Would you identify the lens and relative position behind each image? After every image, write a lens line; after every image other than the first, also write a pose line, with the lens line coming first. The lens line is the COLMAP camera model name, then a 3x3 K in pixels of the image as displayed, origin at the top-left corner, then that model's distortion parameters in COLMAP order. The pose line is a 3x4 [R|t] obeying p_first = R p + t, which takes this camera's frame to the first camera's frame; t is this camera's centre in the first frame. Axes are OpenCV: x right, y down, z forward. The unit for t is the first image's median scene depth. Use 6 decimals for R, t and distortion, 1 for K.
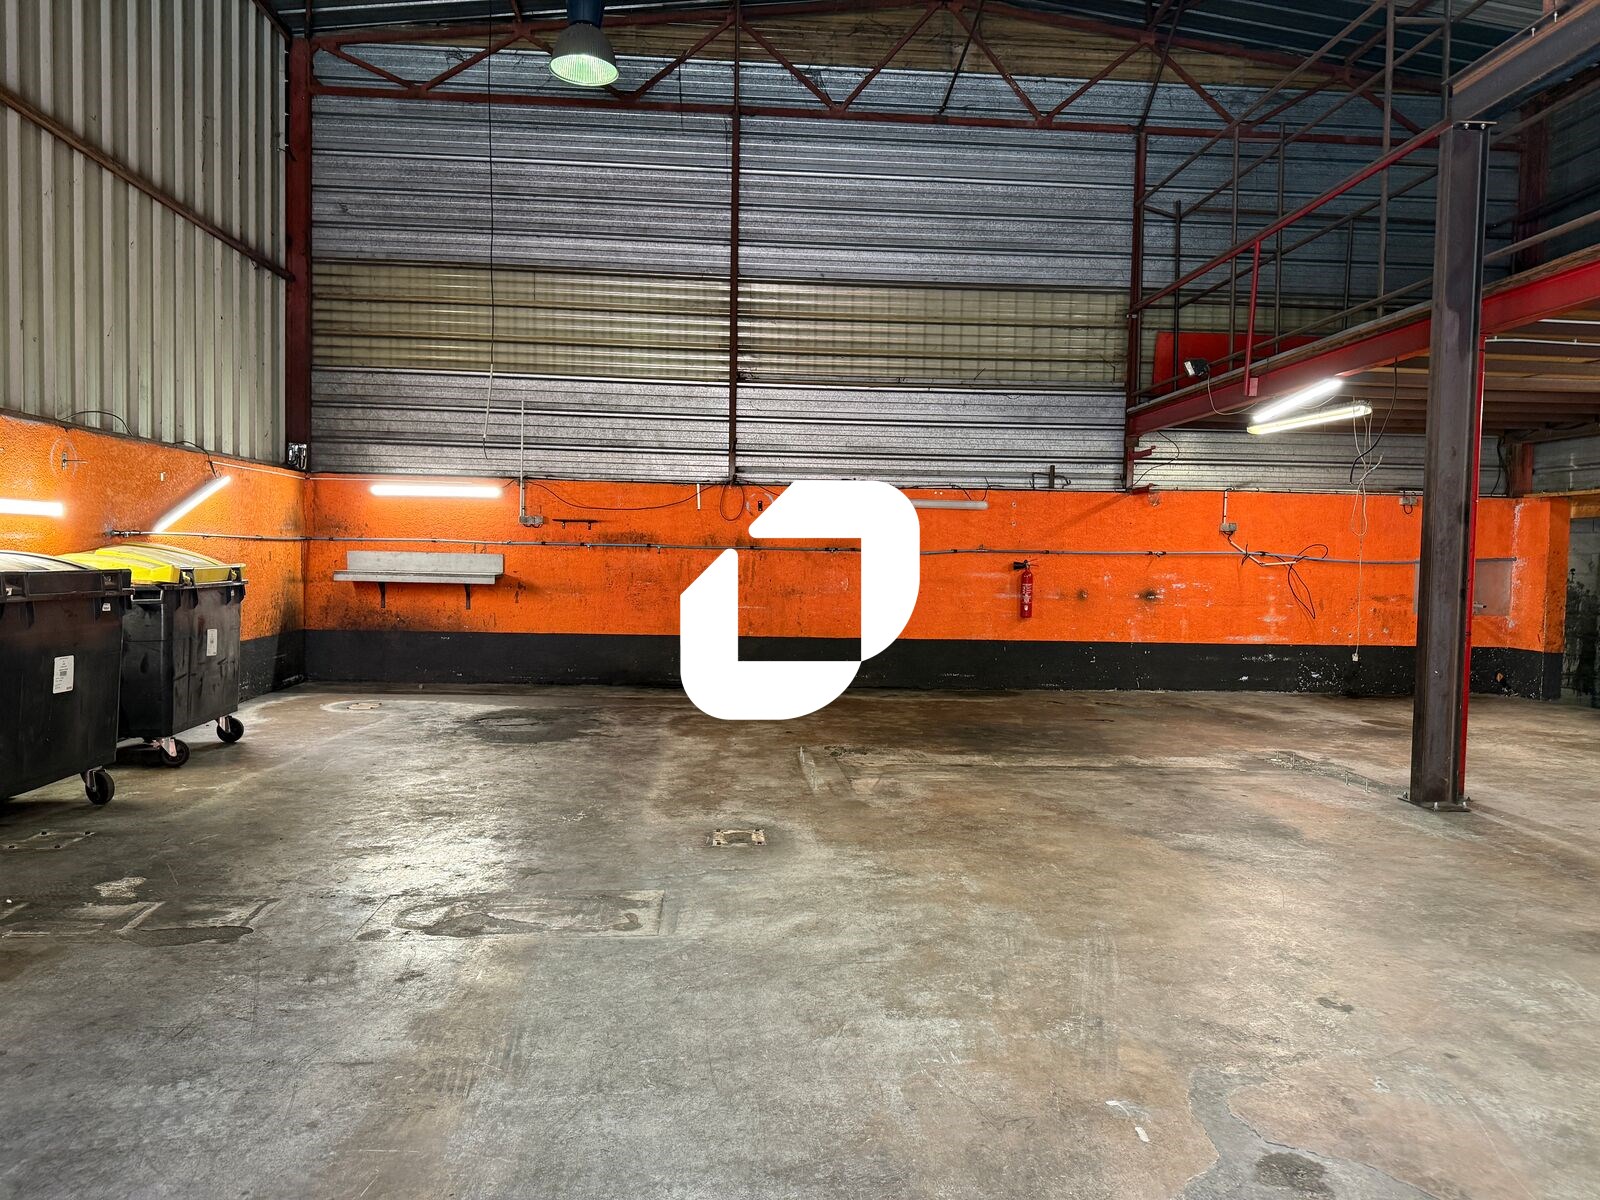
lens RADIAL K [[1113.9, 0, 798.6], [0, 1113.9, 624.3], [0, 0, 1]] dist [0.054238, -0.058258]
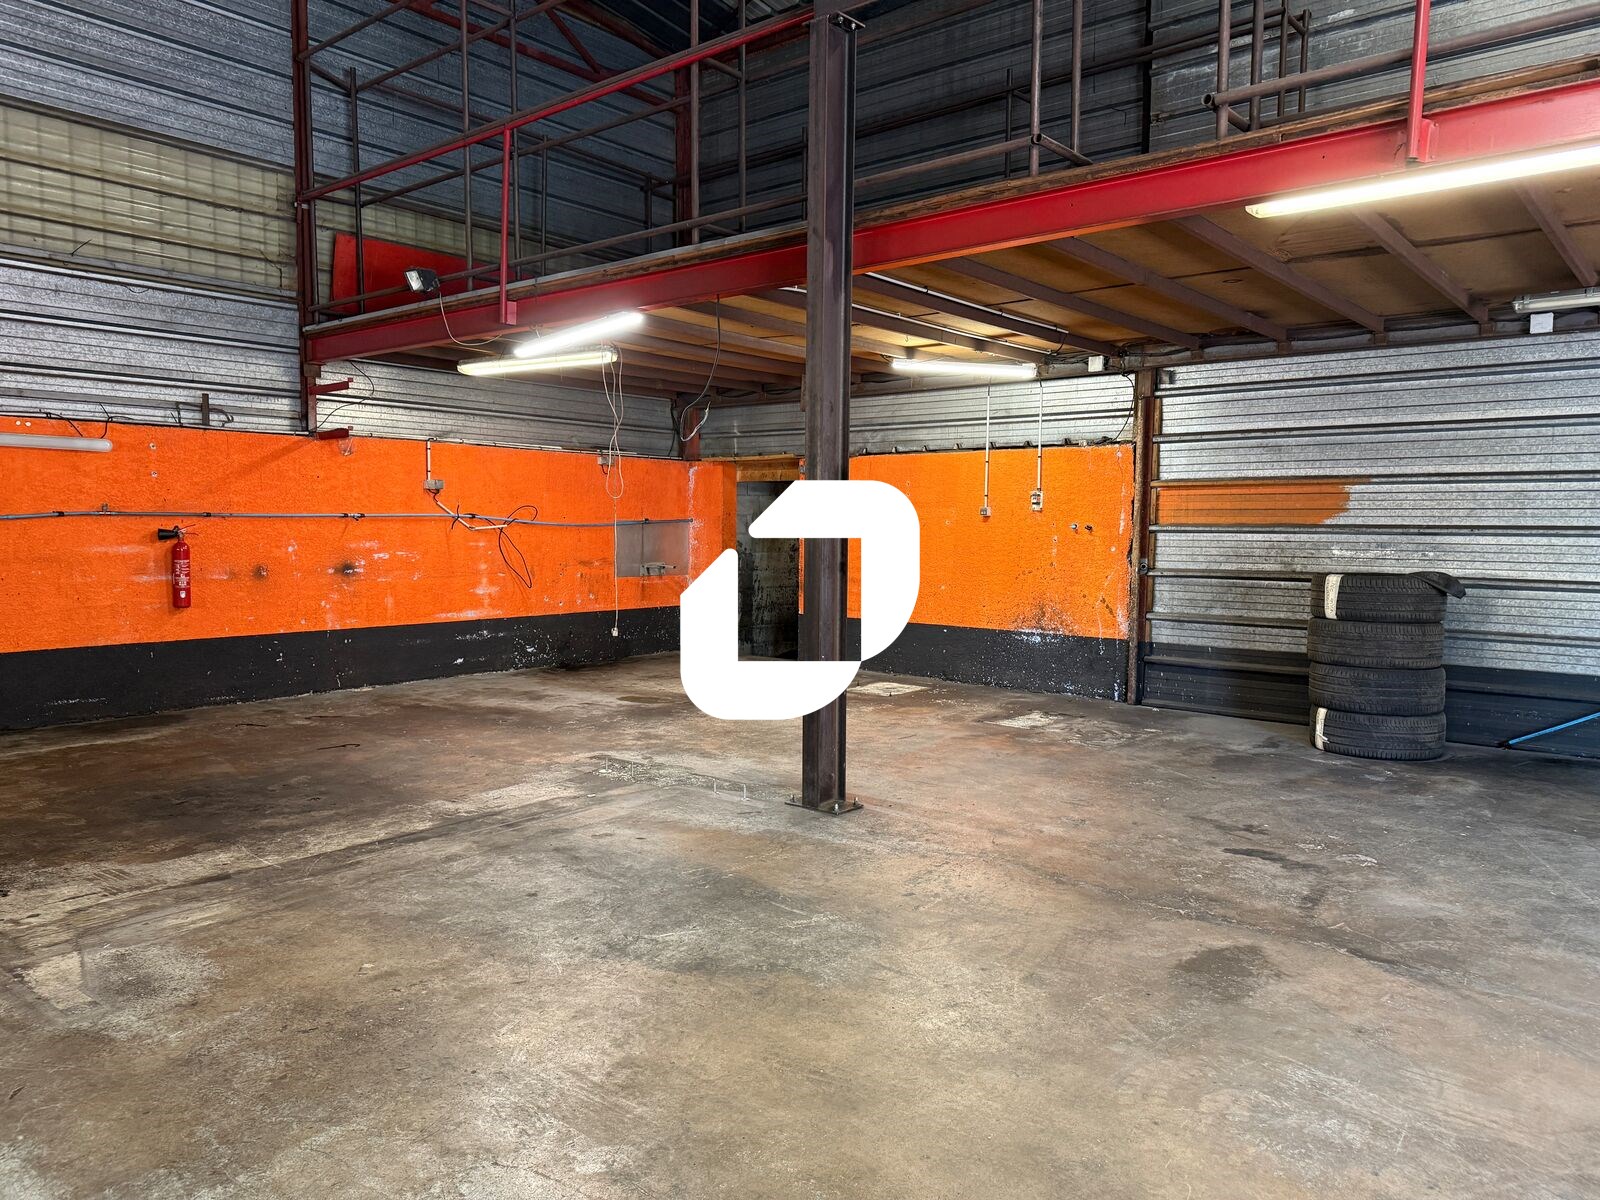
lens RADIAL K [[1113.9, 0, 790.7], [0, 1113.9, 607.5], [0, 0, 1]] dist [0.054238, -0.058258]
pose [[0.695488, -0.065070, 0.715585, -0.039148], [0.047336, 0.997877, 0.044733, -0.019963], [-0.716977, 0.002762, 0.697091, 0.230274]]
